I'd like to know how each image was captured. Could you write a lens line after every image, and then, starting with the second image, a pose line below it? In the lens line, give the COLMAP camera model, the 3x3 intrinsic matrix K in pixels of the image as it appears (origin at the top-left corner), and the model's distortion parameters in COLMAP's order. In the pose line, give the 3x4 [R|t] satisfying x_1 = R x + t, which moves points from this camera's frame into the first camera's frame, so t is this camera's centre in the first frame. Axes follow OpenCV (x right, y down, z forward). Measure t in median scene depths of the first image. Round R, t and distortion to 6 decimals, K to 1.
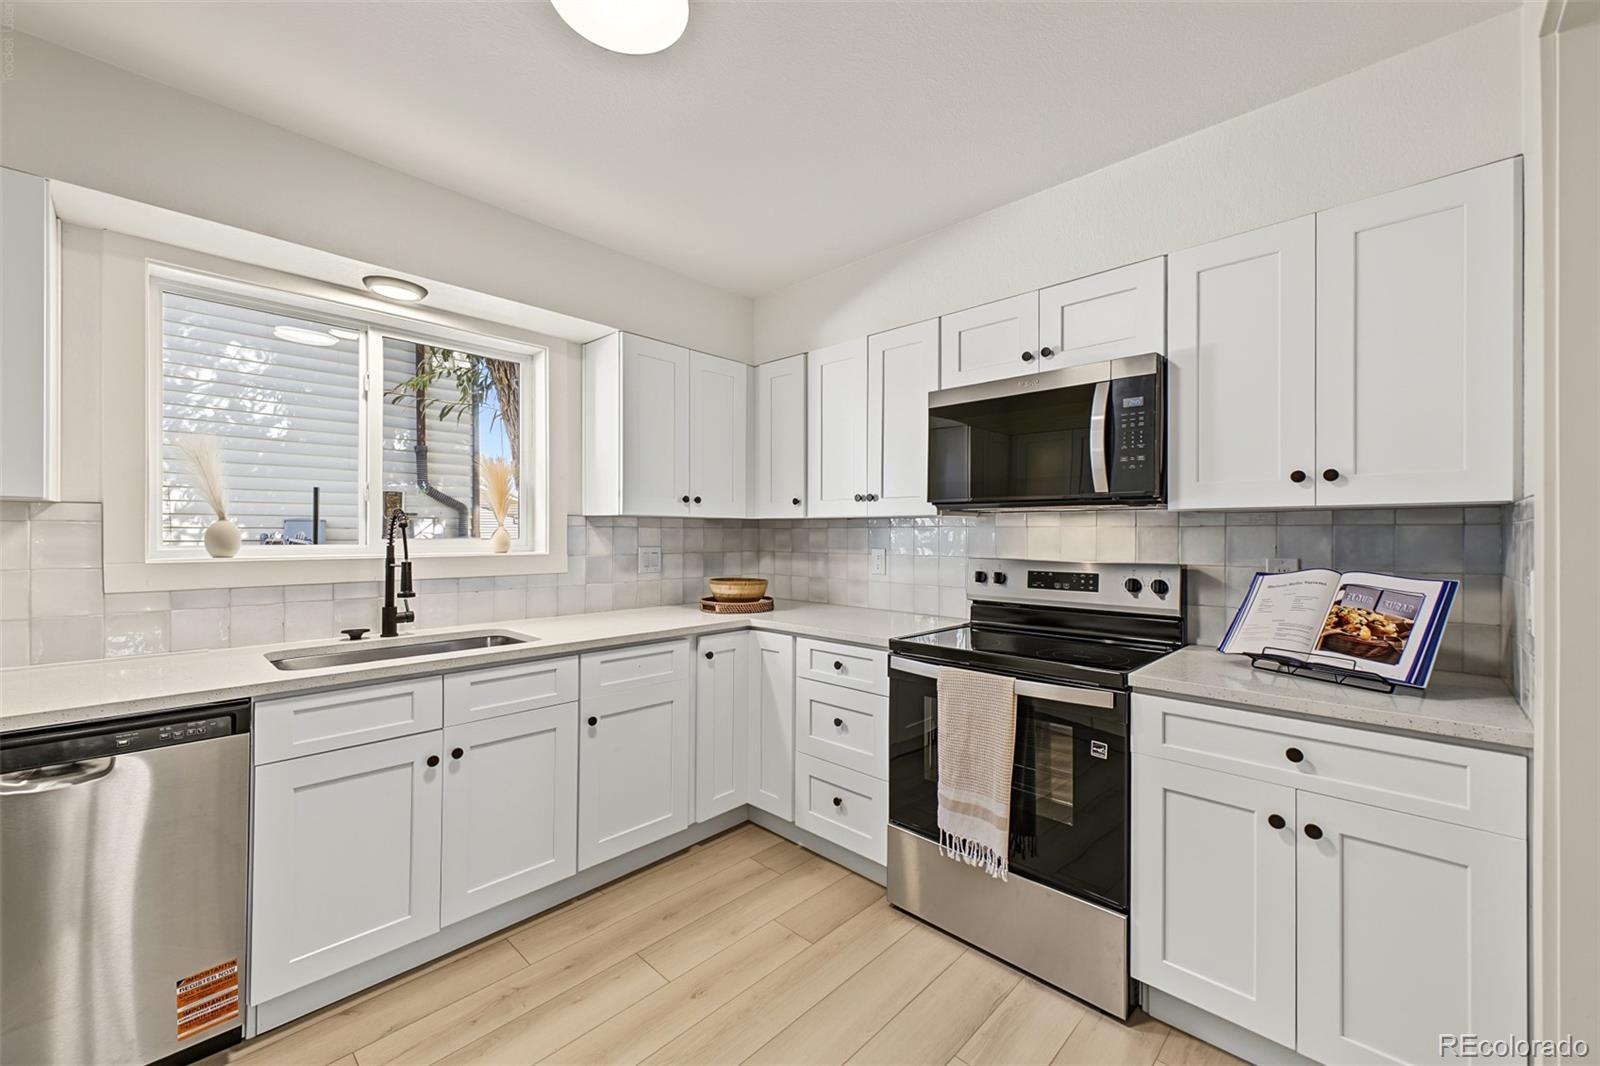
lens RADIAL K [[622.2, 0, 803.6], [0, 622.2, 537.1], [0, 0, 1]] dist [0.002882, -0.009067]
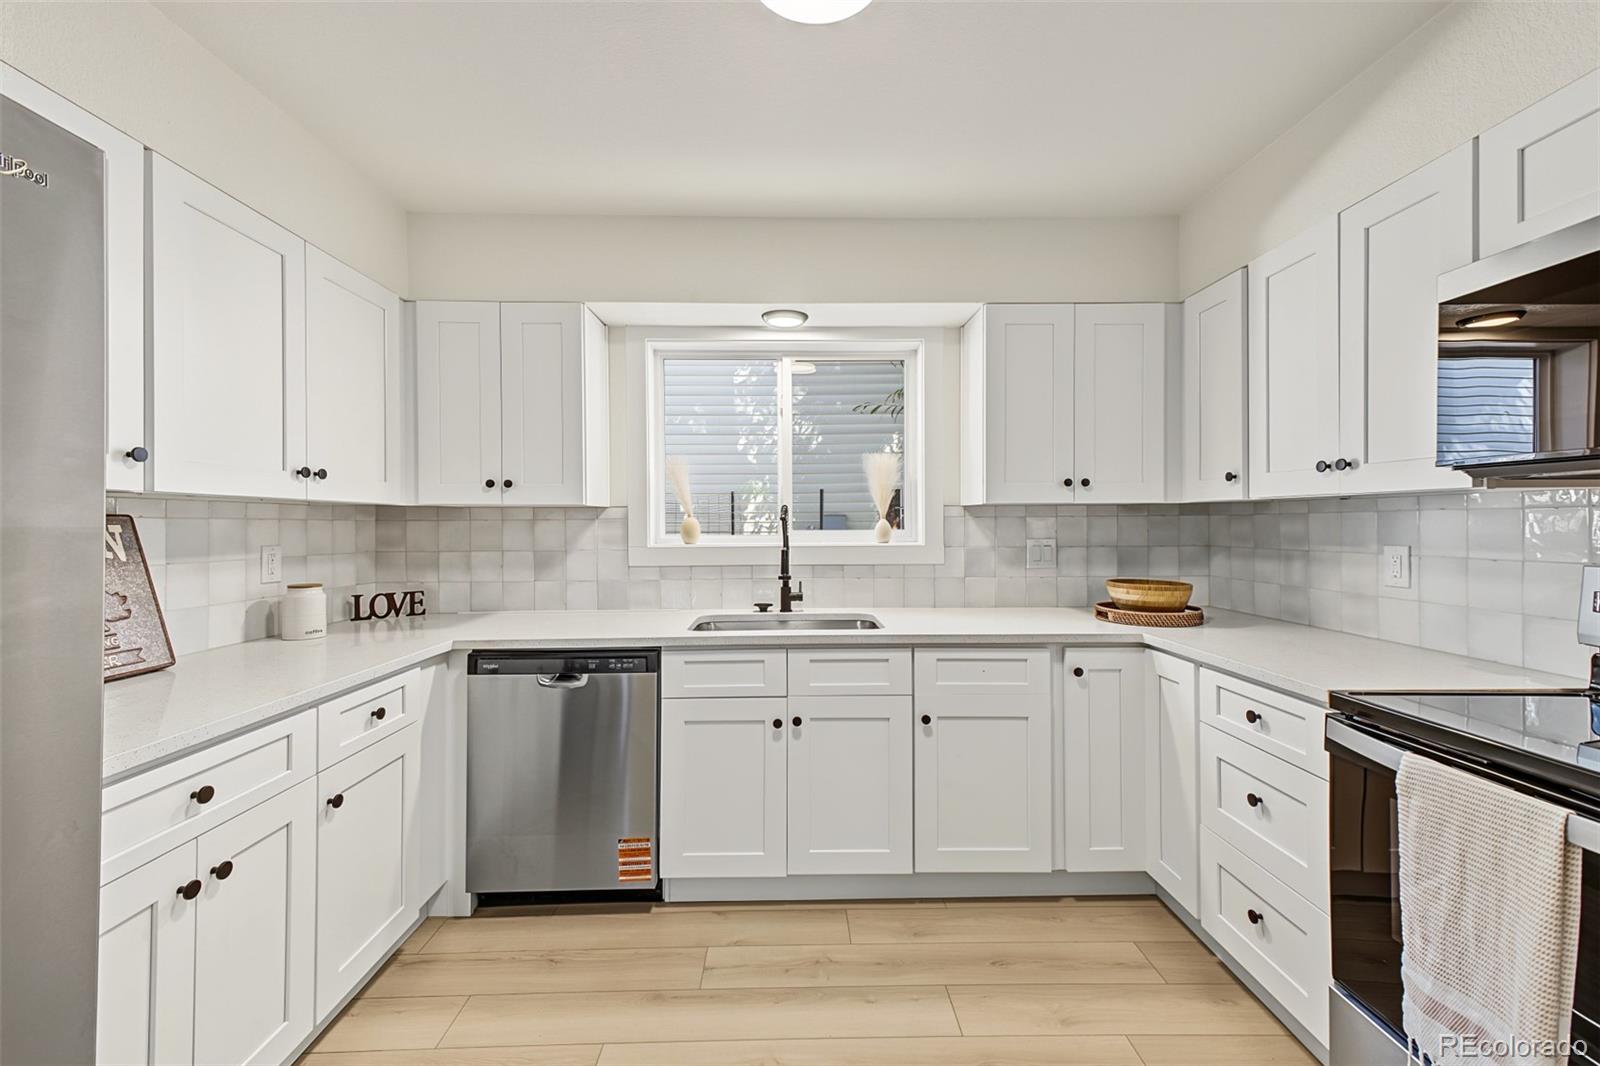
lens RADIAL K [[636.1, 0, 799.4], [0, 636.1, 528.1], [0, 0, 1]] dist [0.017234, -0.010376]
pose [[0.696161, -0.002711, -0.717881, 0.205201], [0.003226, 0.999995, -0.000649, -0.000152], [0.717879, -0.001864, 0.696166, 0.154977]]
